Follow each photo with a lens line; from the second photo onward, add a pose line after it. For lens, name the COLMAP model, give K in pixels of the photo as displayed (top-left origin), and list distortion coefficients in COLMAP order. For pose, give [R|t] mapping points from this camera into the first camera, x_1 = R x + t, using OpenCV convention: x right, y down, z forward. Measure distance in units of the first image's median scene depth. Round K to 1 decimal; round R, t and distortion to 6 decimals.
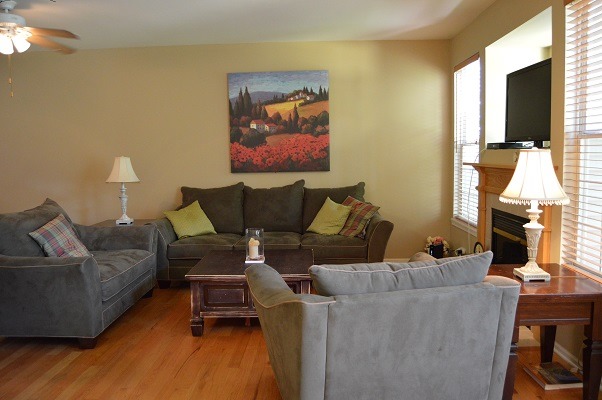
lens RADIAL K [[475.1, 0, 304.0], [0, 475.1, 199.2], [0, 0, 1]] dist [-0.099196, 0.045013]
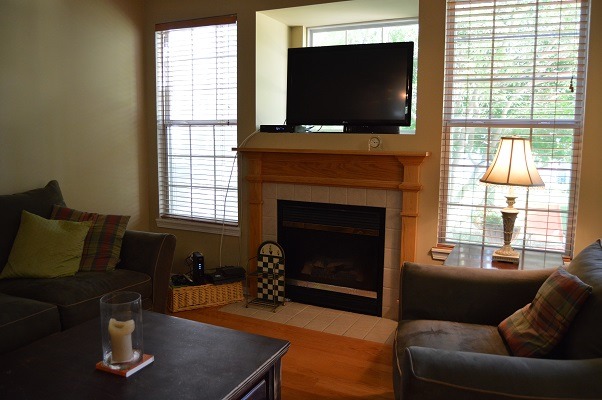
lens RADIAL K [[475.1, 0, 304.0], [0, 475.1, 199.2], [0, 0, 1]] dist [-0.099196, 0.045013]
pose [[0.405648, -0.098180, 0.908741, -0.296440], [0.066624, 0.994746, 0.077731, -0.036888], [-0.911598, 0.029013, 0.410058, 0.454703]]
